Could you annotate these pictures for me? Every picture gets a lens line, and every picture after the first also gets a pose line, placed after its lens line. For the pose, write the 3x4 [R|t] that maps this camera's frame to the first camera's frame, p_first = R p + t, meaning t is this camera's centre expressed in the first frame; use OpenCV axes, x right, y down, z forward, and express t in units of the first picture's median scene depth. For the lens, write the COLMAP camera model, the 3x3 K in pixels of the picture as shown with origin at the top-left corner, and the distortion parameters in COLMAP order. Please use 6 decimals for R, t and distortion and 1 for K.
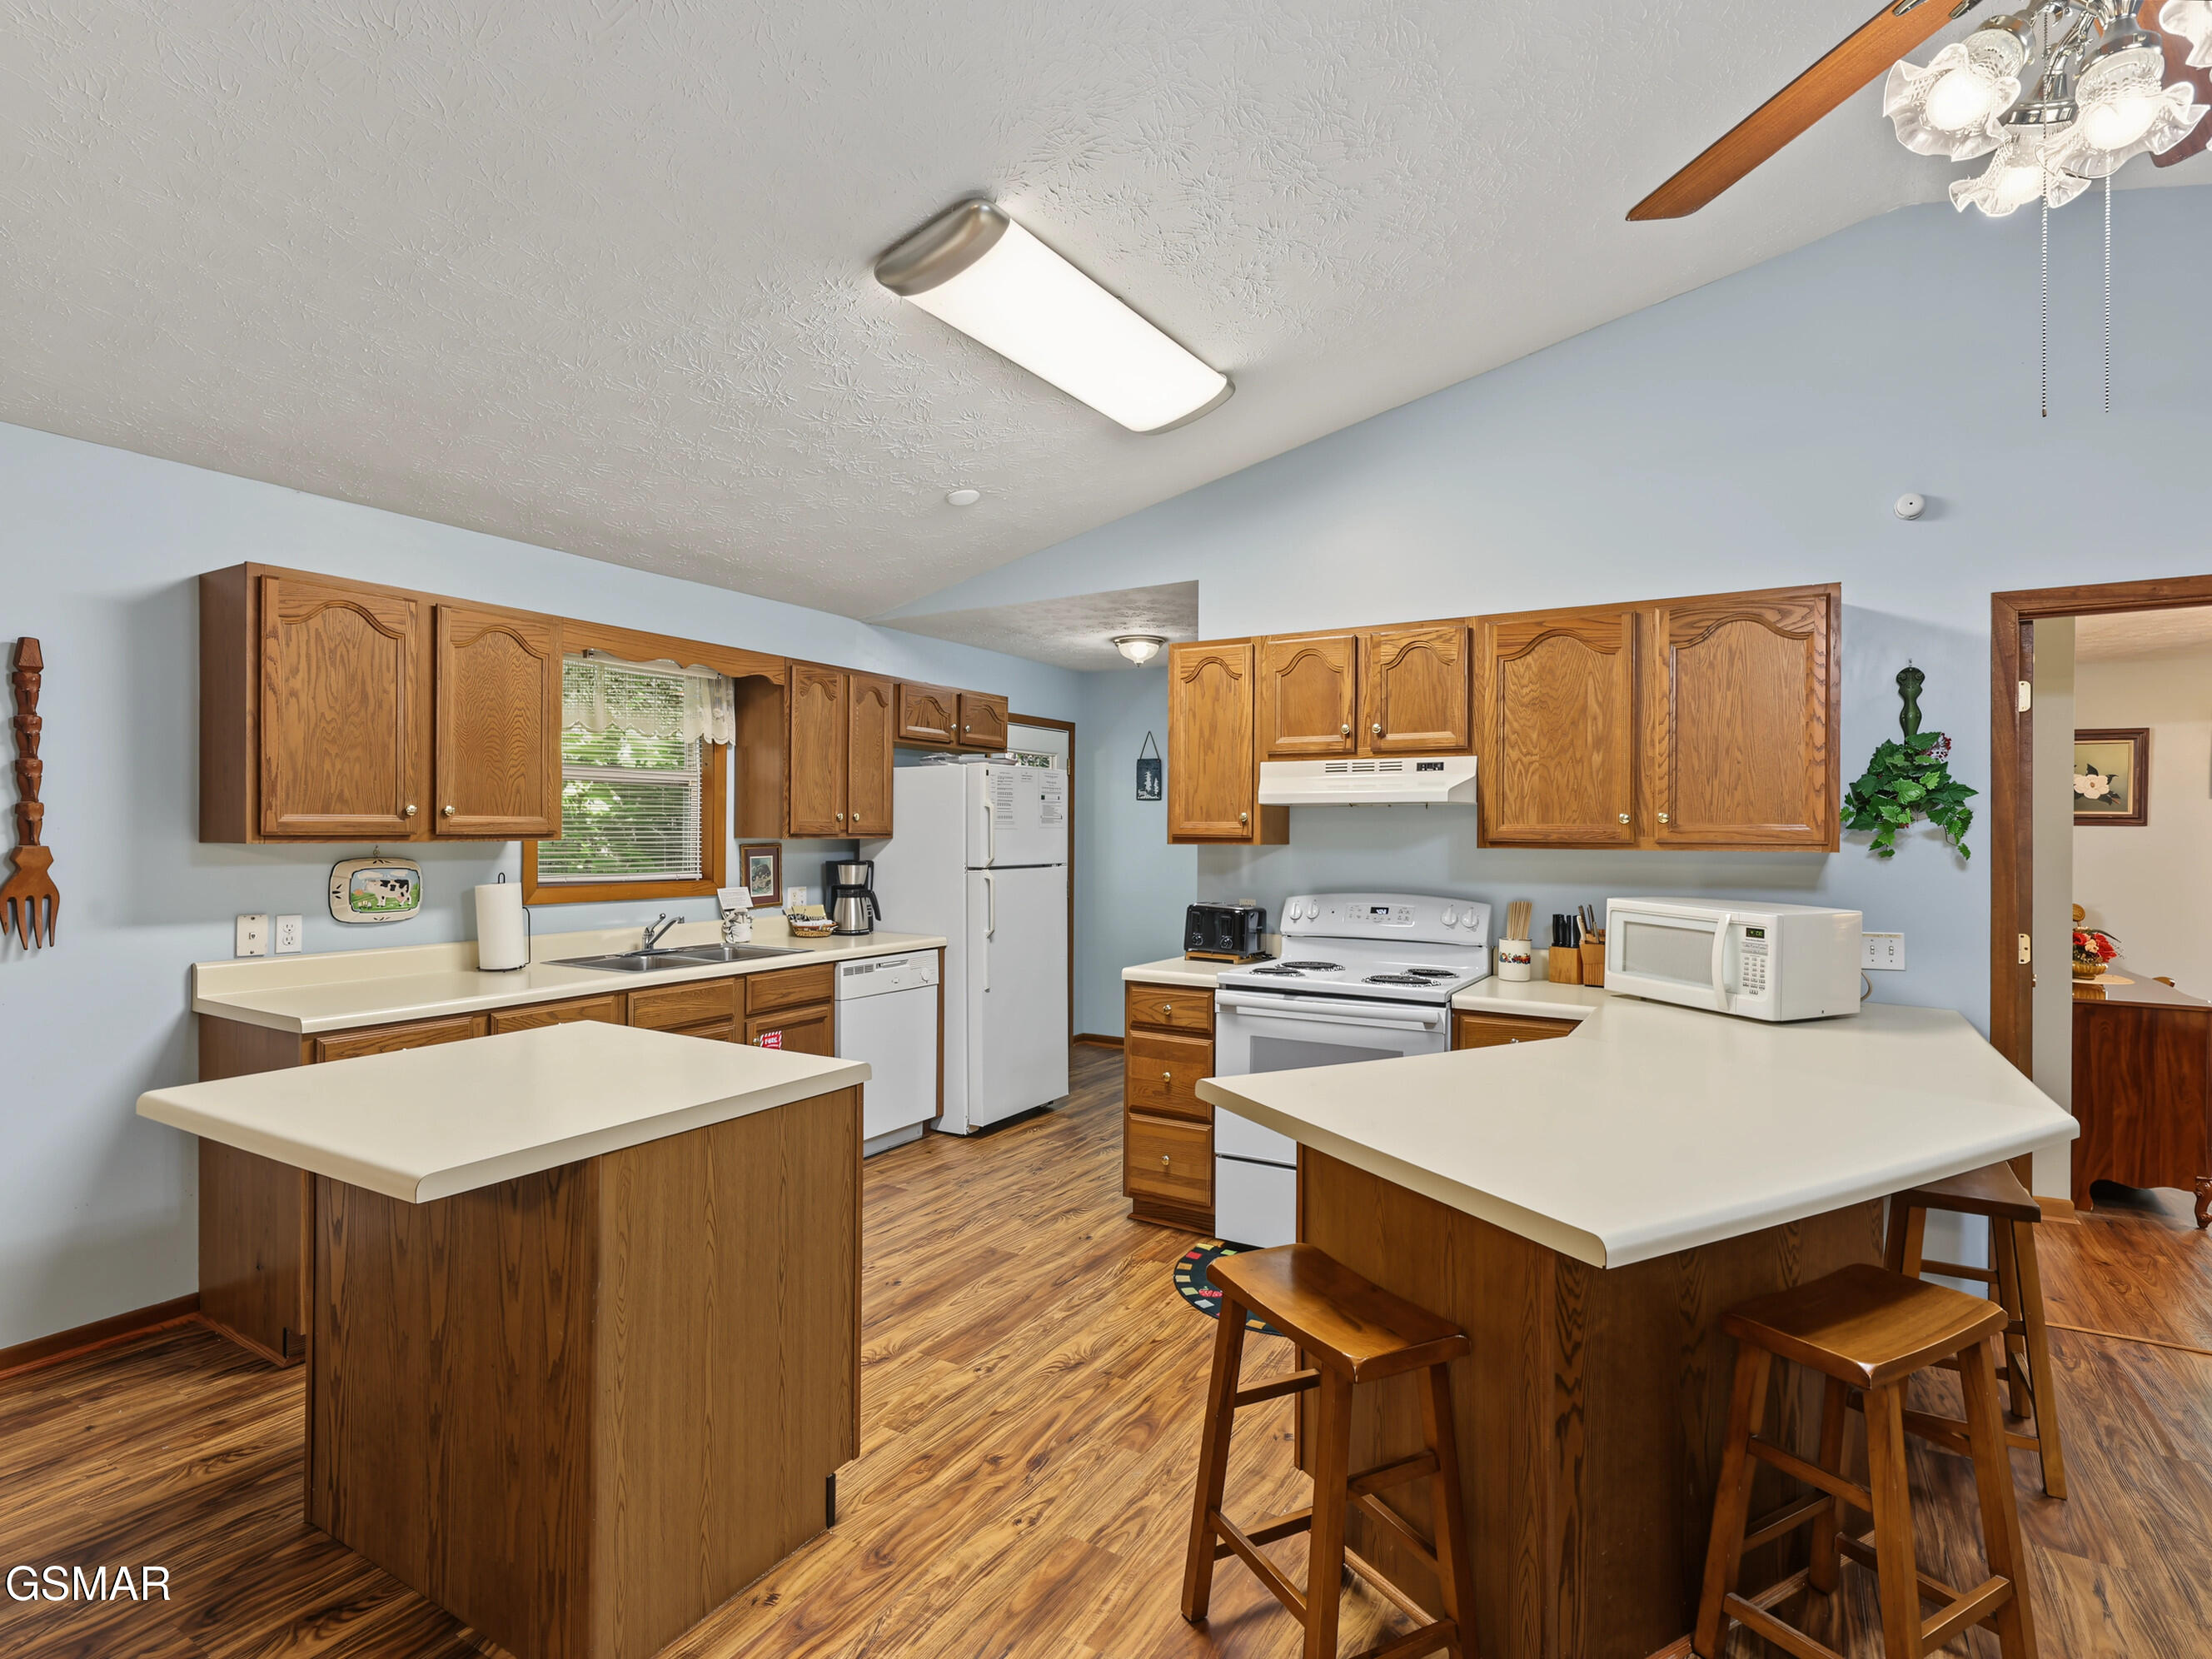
lens RADIAL K [[1096.5, 0, 1105.7], [0, 1096.5, 826.1], [0, 0, 1]] dist [0.002020, -0.002984]
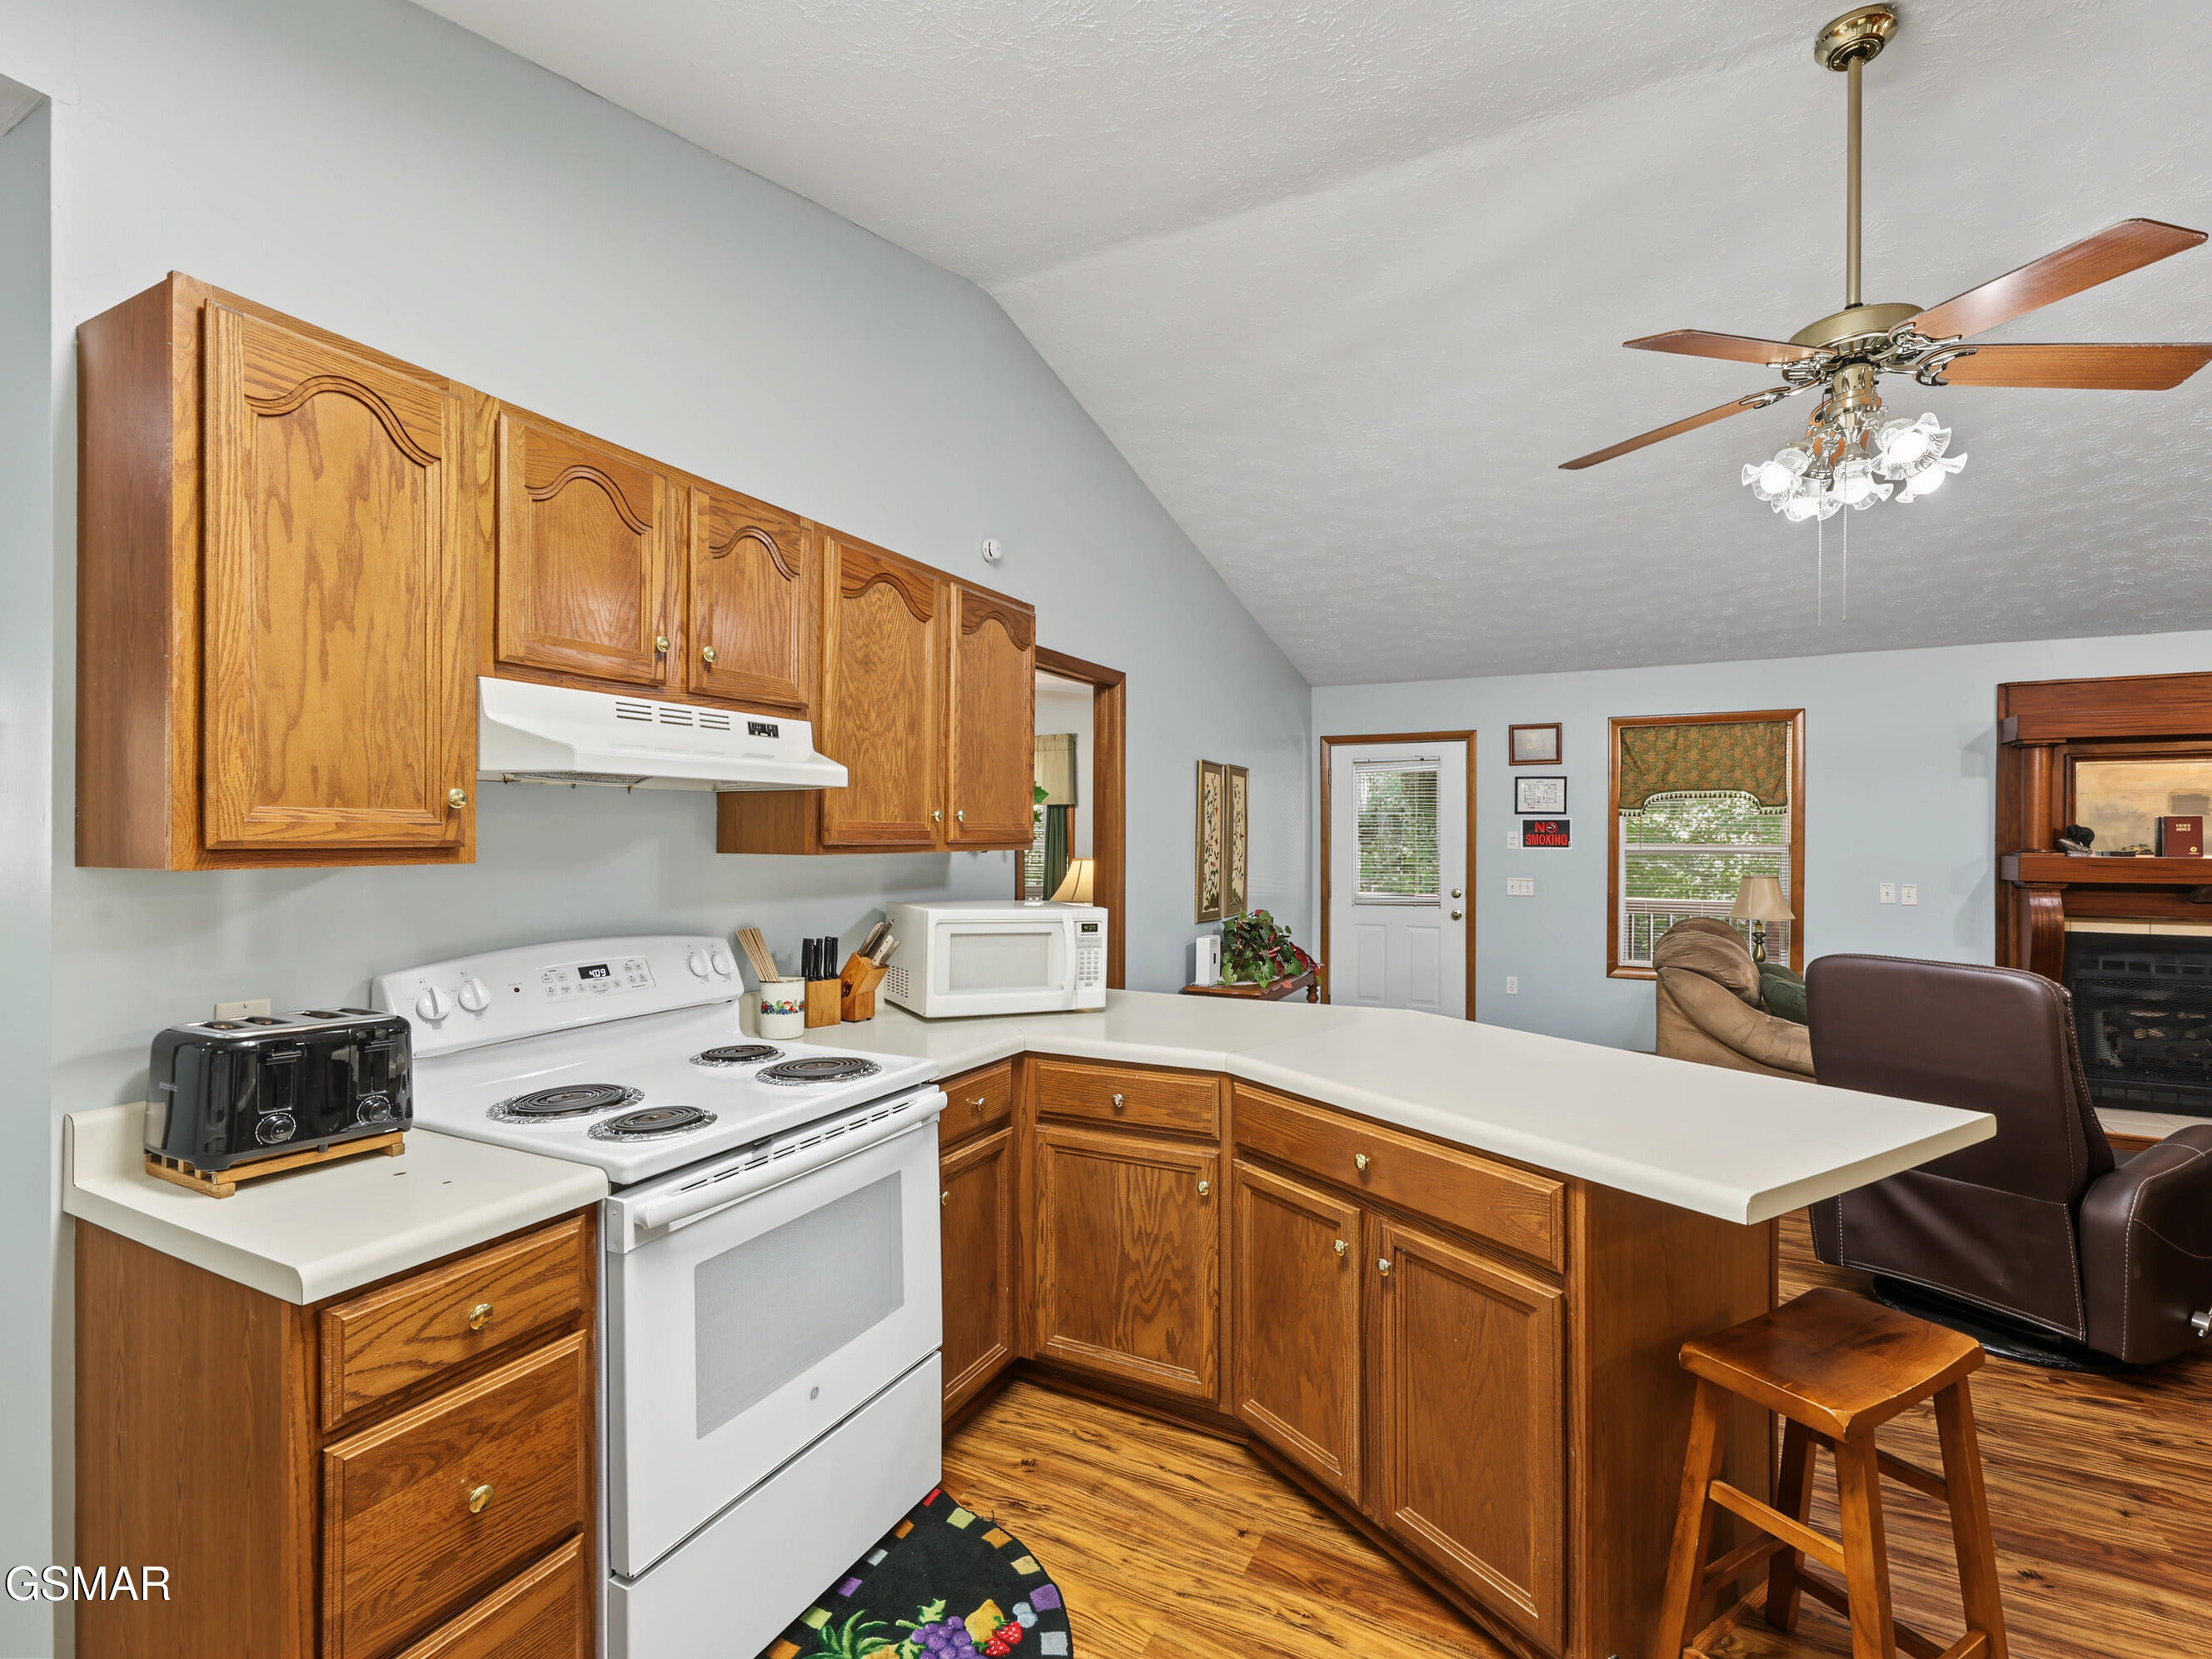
lens RADIAL K [[1009.0, 0, 1099.6], [0, 1009.0, 830.3], [0, 0, 1]] dist [0.001864, -0.002074]
pose [[-0.059929, -0.003351, 0.998197, -0.282523], [-0.009622, 0.999950, 0.002779, 0.000707], [-0.998156, -0.009438, -0.059958, 0.779843]]
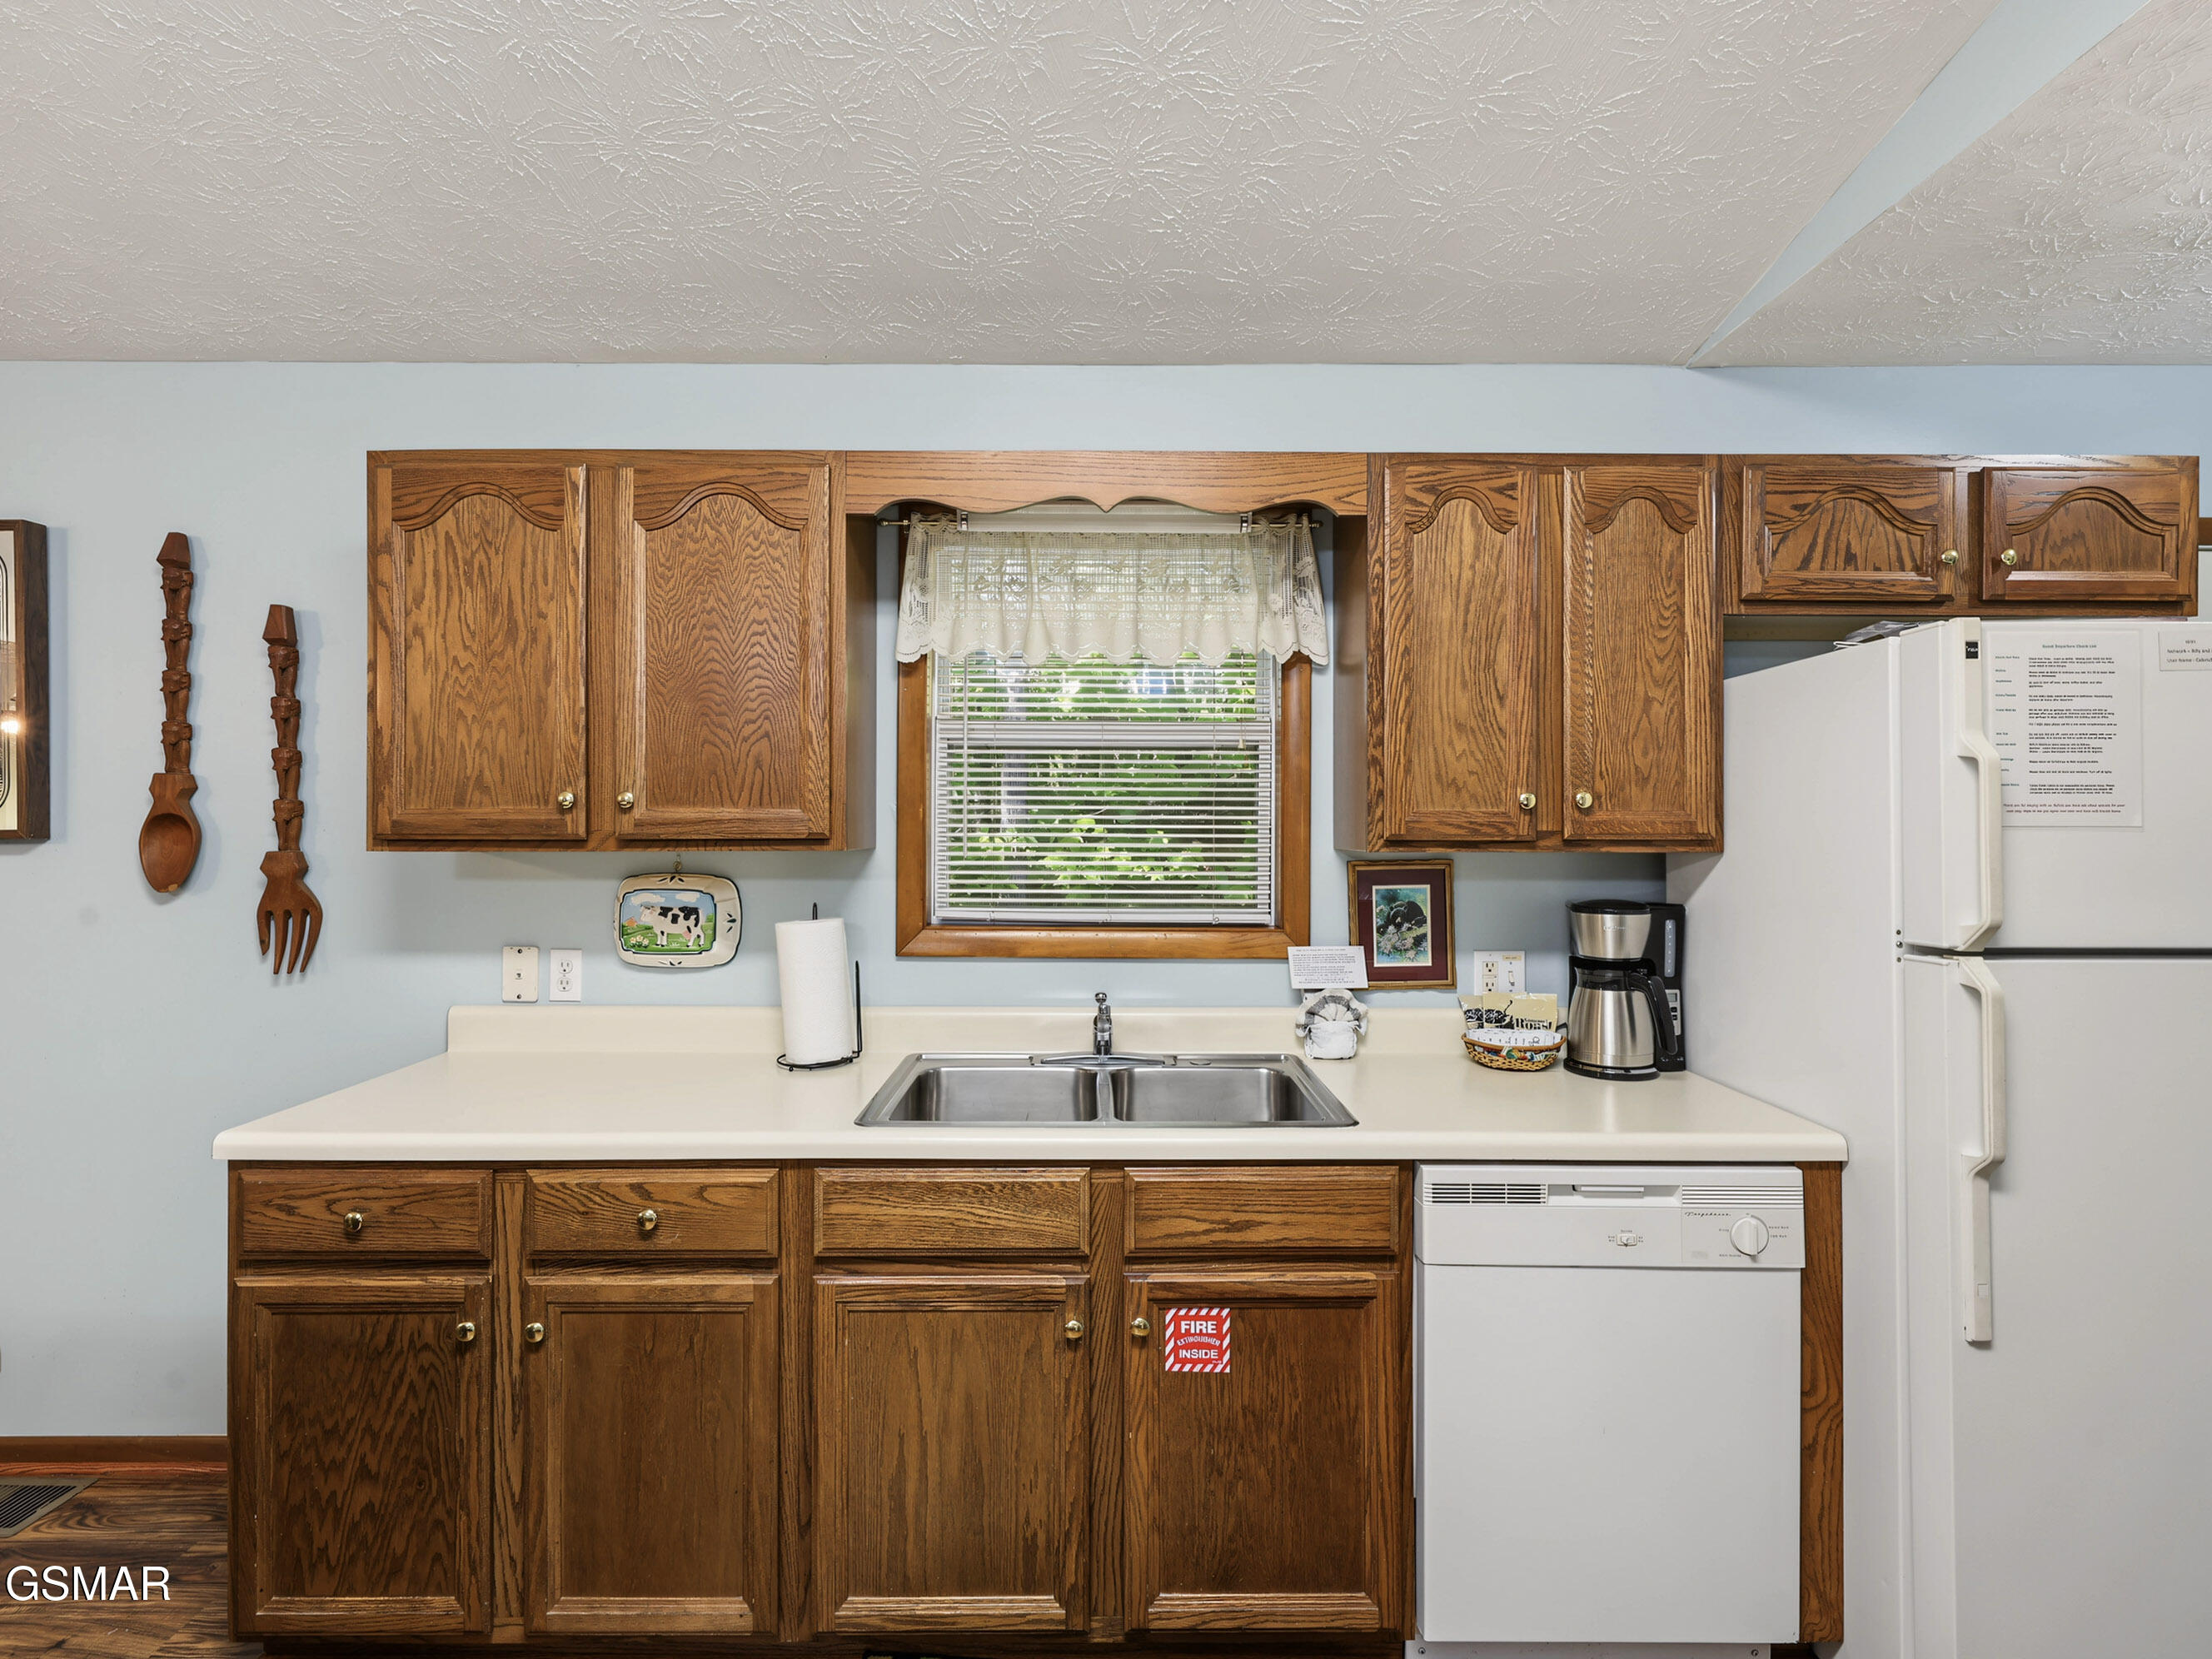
lens RADIAL K [[1043.8, 0, 1116.8], [0, 1043.8, 819.0], [0, 0, 1]] dist [-0.001378, -0.000265]
pose [[0.513867, -0.012878, -0.857773, 0.028545], [0.003240, 0.999909, -0.013071, 0.004154], [0.857863, 0.003937, 0.513863, 0.794715]]
